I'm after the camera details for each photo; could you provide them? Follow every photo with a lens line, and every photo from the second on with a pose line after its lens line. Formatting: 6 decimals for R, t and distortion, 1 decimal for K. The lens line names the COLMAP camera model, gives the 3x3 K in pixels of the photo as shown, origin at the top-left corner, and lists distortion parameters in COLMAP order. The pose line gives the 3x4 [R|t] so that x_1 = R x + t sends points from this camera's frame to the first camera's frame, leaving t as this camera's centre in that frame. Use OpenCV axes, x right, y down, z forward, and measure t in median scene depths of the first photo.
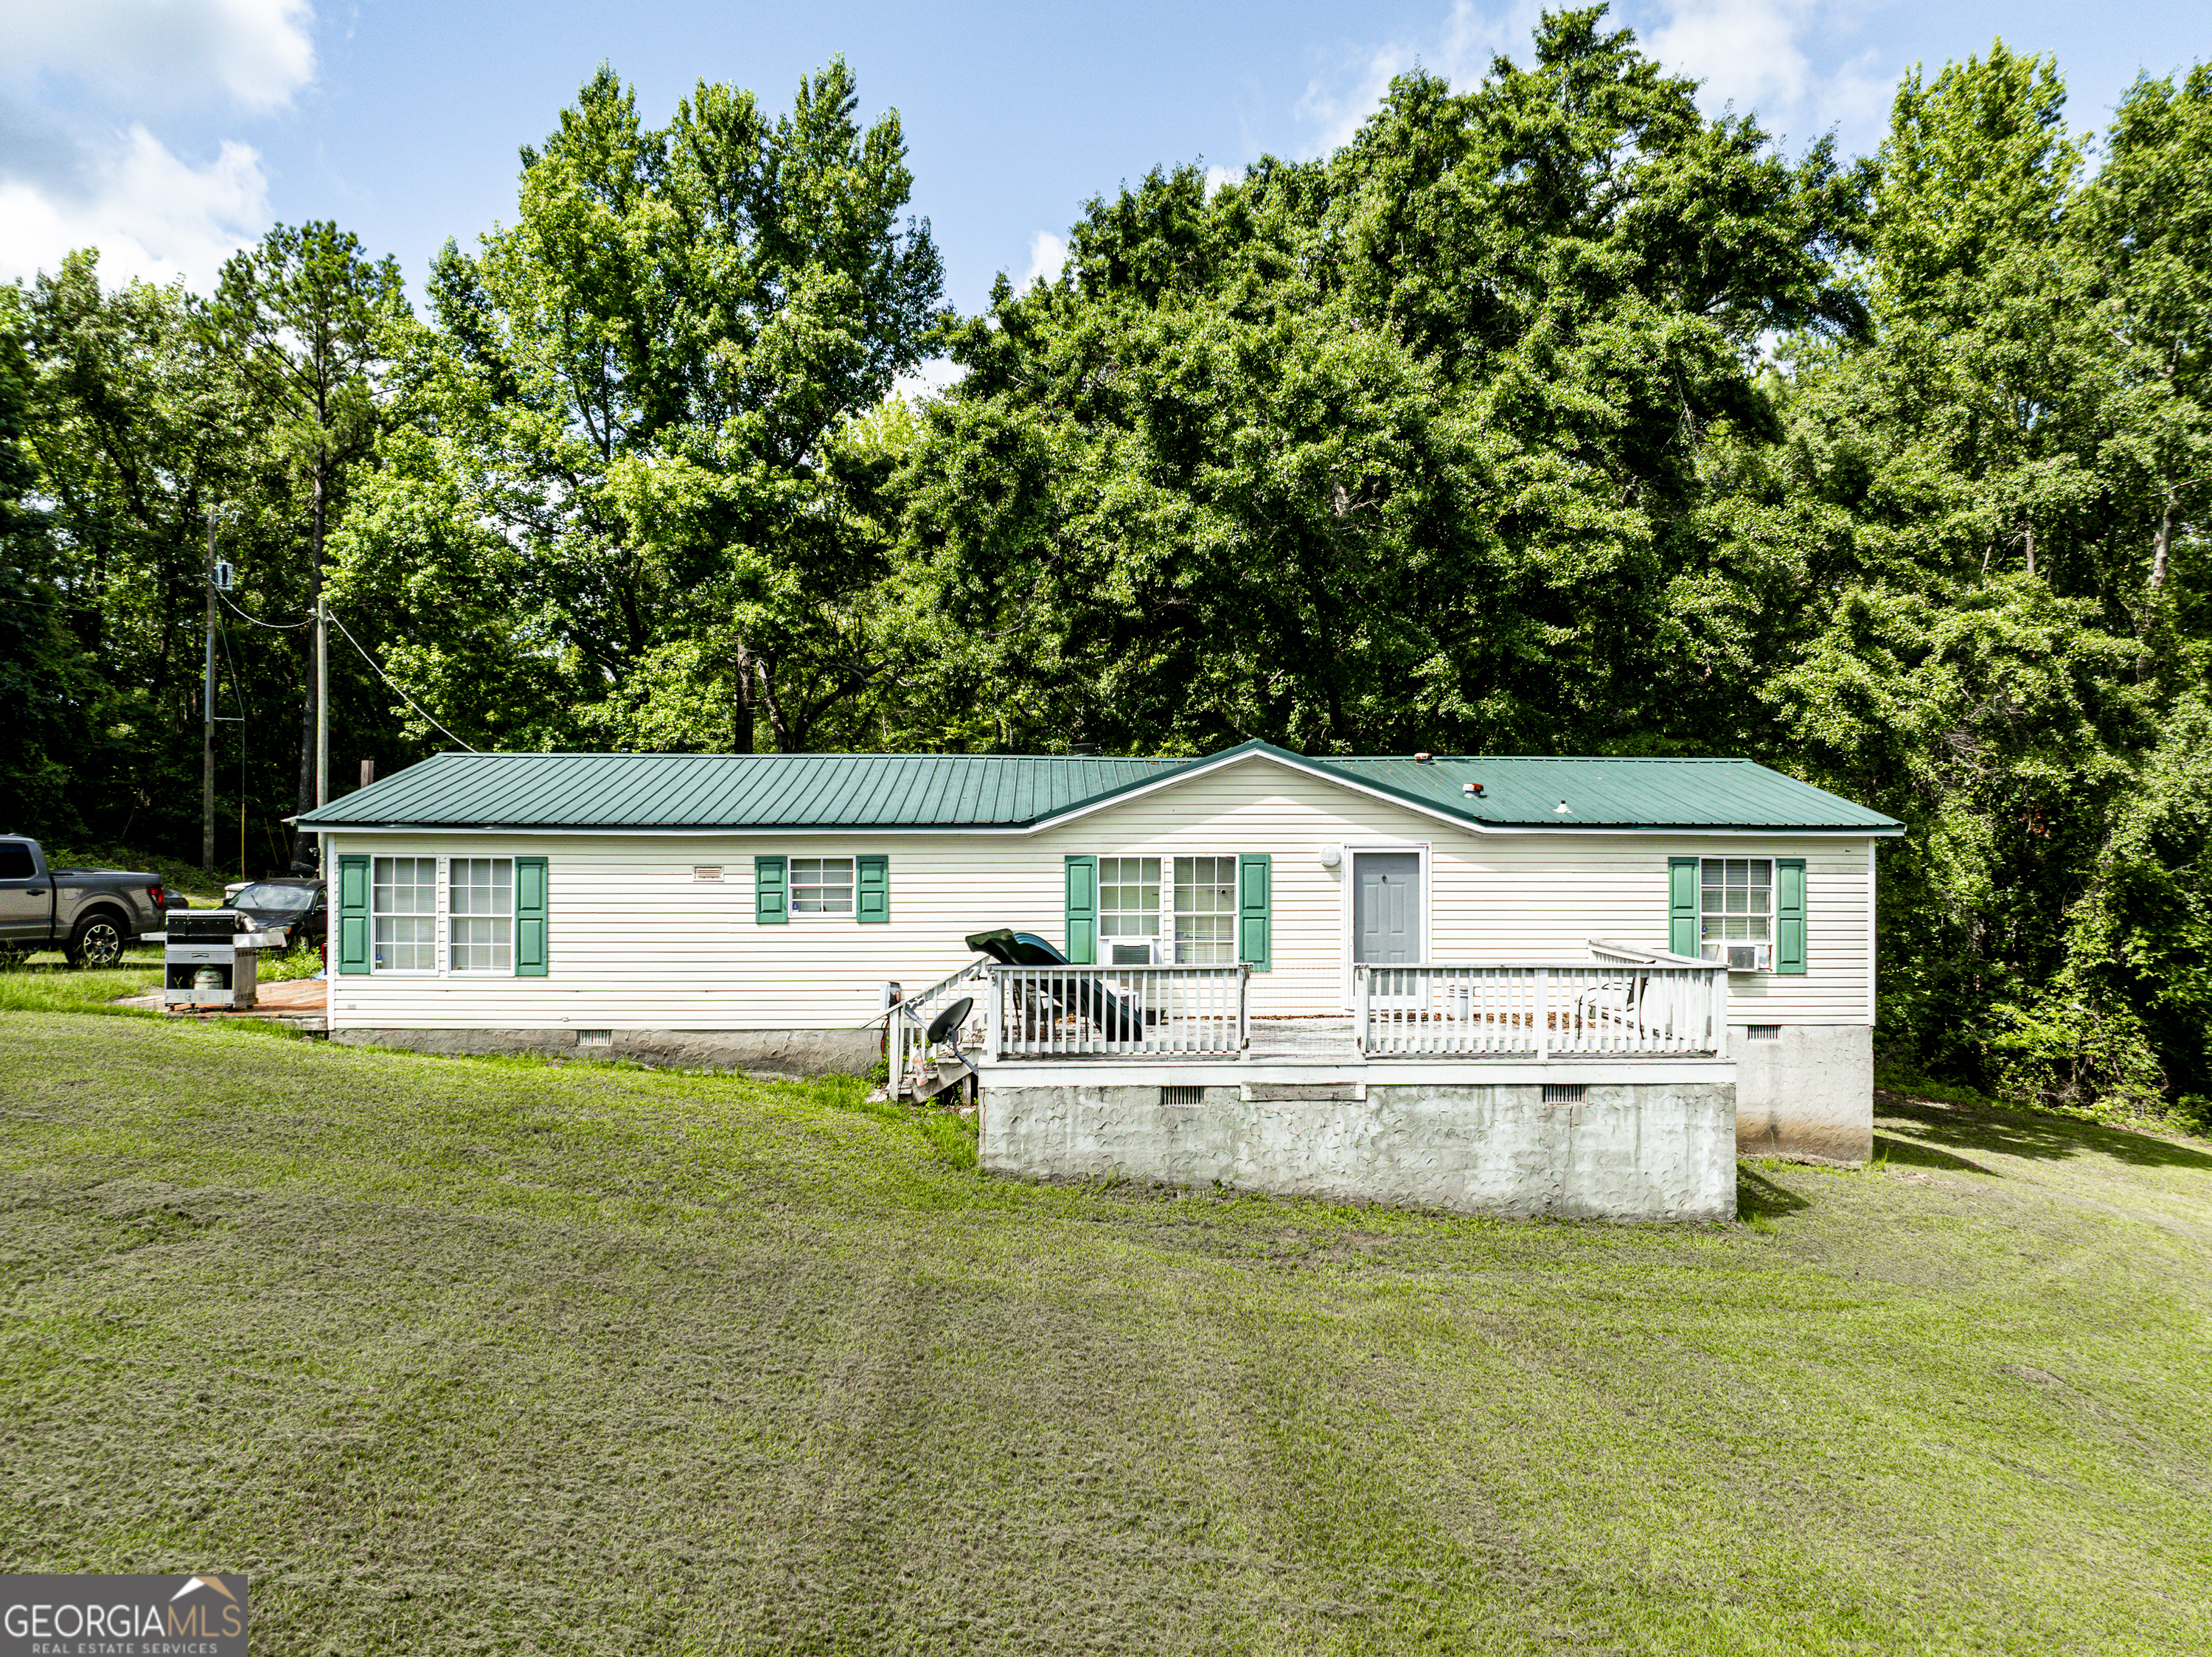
lens RADIAL K [[1545.2, 0, 1106.0], [0, 1545.2, 828.5], [0, 0, 1]] dist [-0.036030, -0.000735]
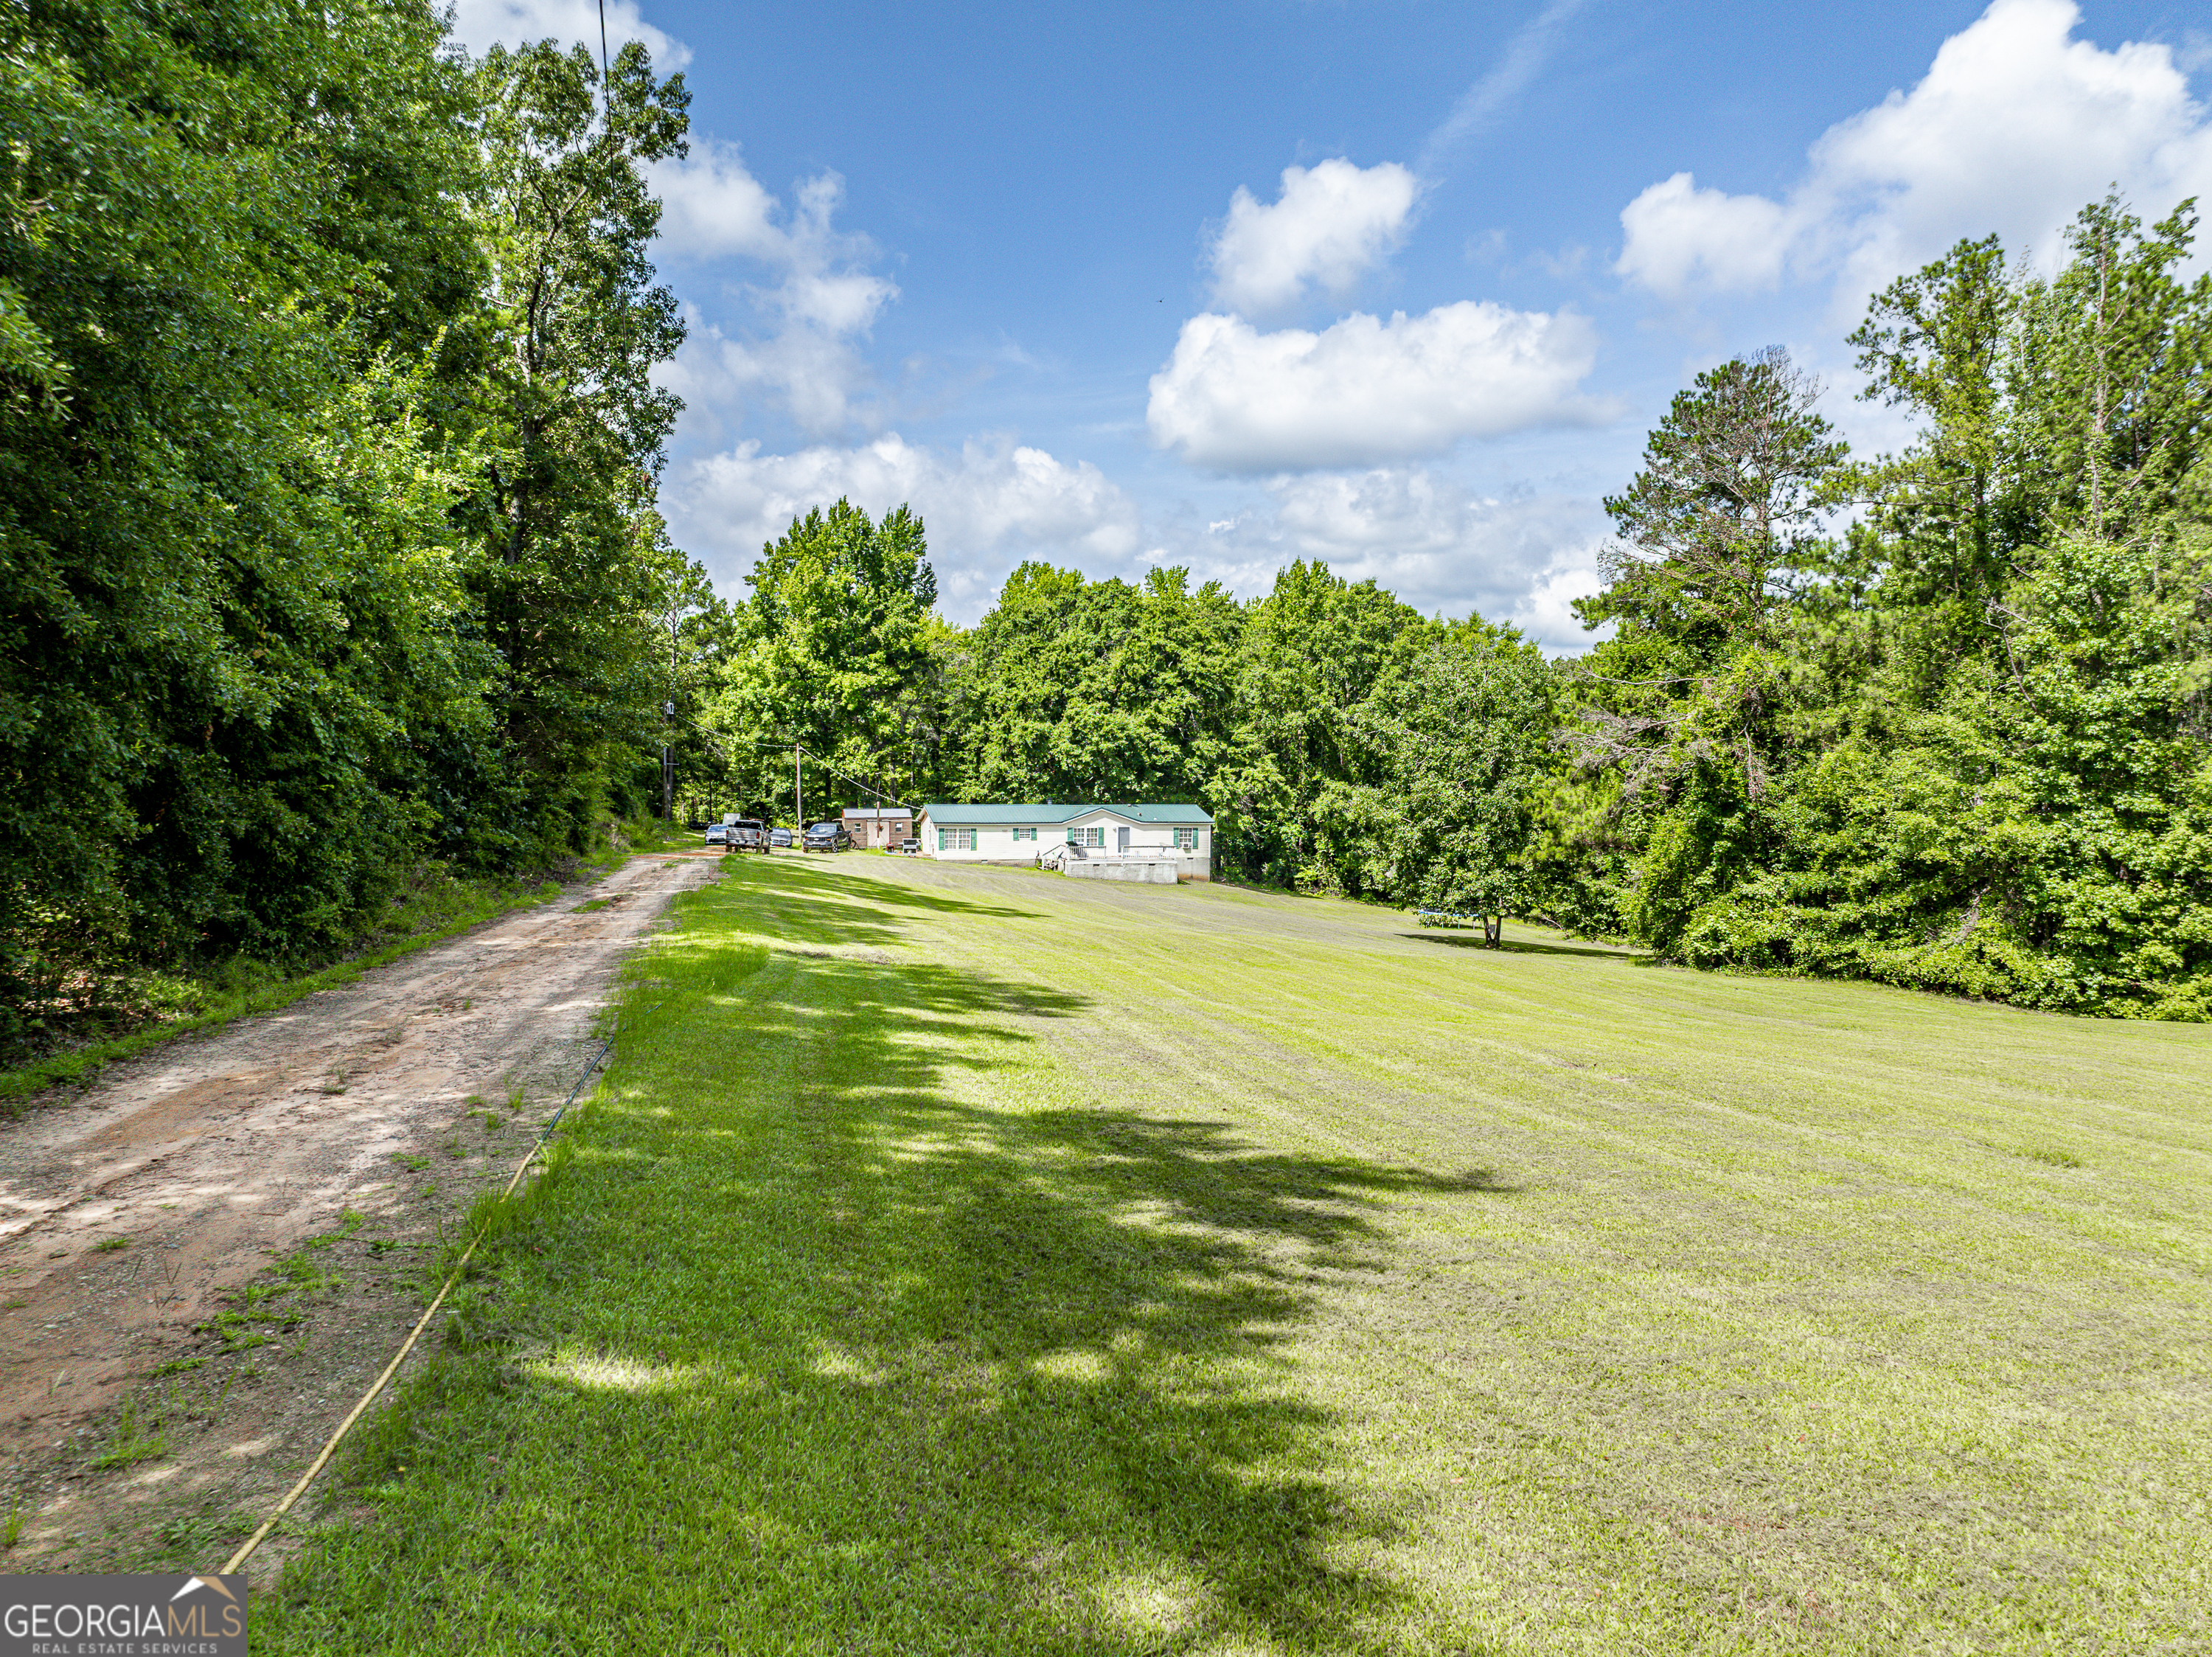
lens RADIAL K [[1545.2, 0, 1106.0], [0, 1545.2, 828.5], [0, 0, 1]] dist [-0.036030, -0.000735]
pose [[0.979102, -0.003681, 0.203339, -1.008595], [-0.006465, 0.998768, 0.049206, -0.251801], [-0.203269, -0.049492, 0.977871, -4.410576]]
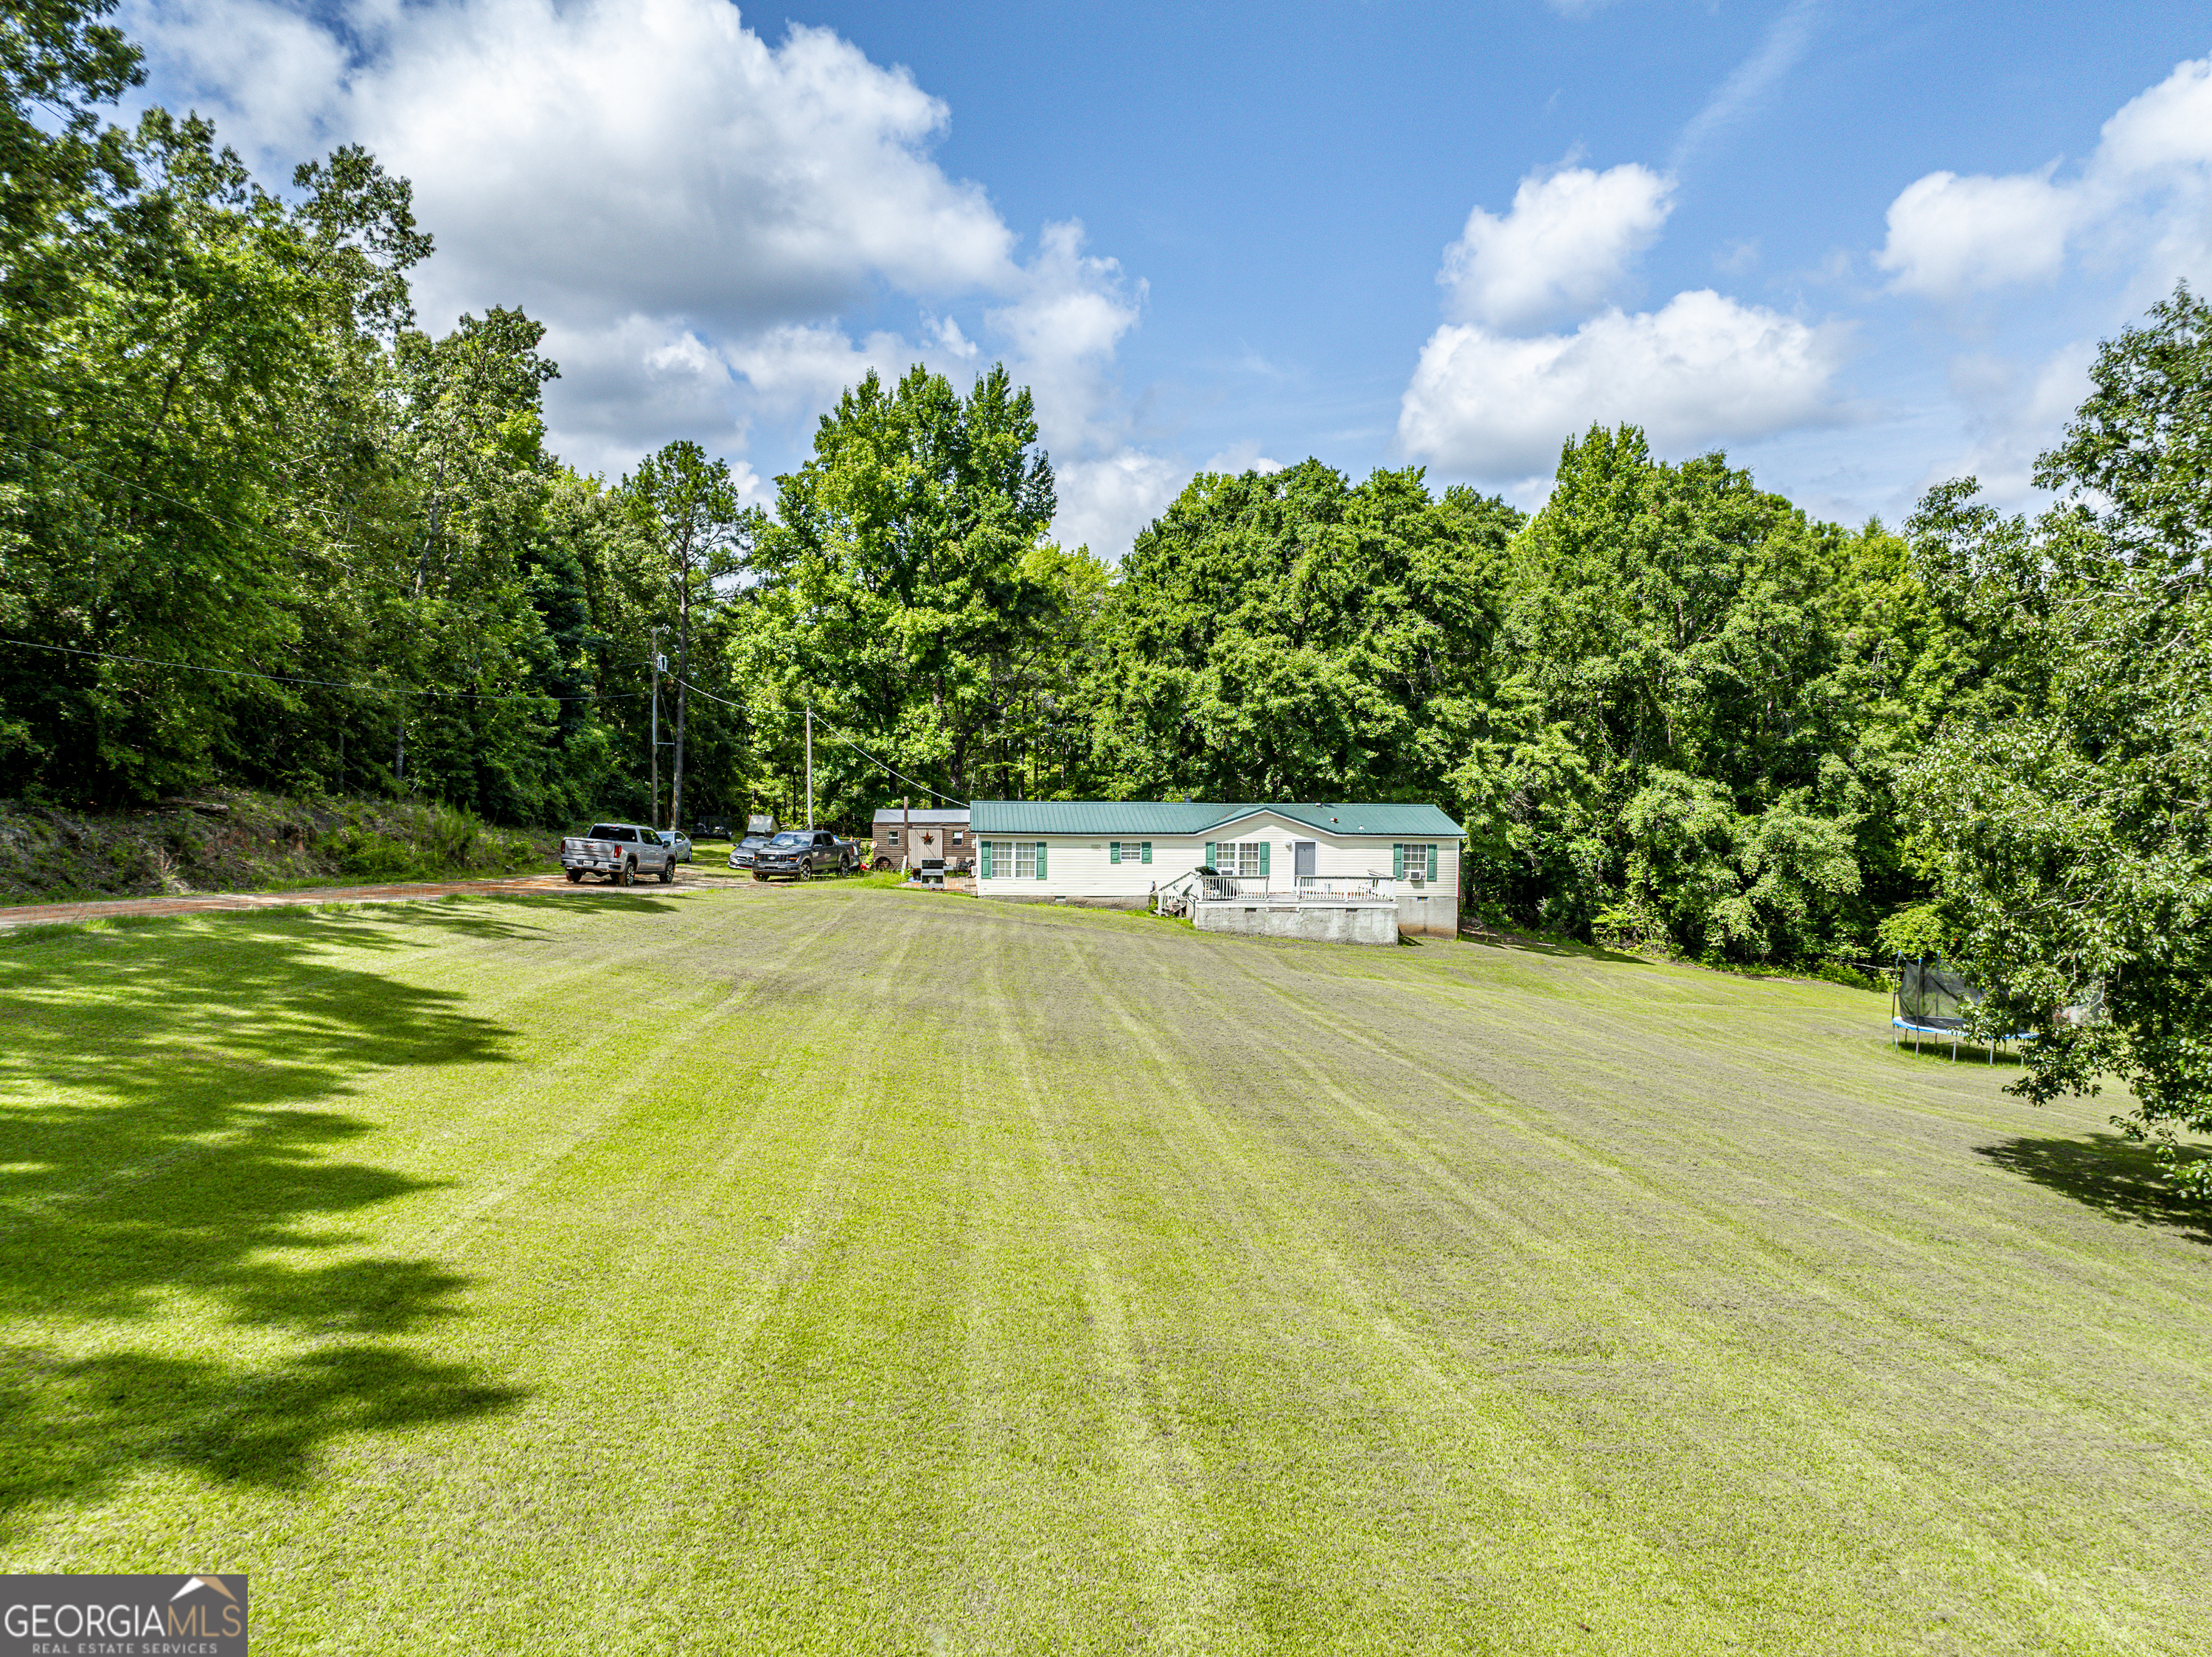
lens RADIAL K [[1545.2, 0, 1106.0], [0, 1545.2, 828.5], [0, 0, 1]] dist [-0.036030, -0.000735]
pose [[0.998610, 0.005983, 0.052367, -0.396548], [-0.008372, 0.998928, 0.045534, -0.154119], [-0.052039, -0.045910, 0.997589, -2.157668]]
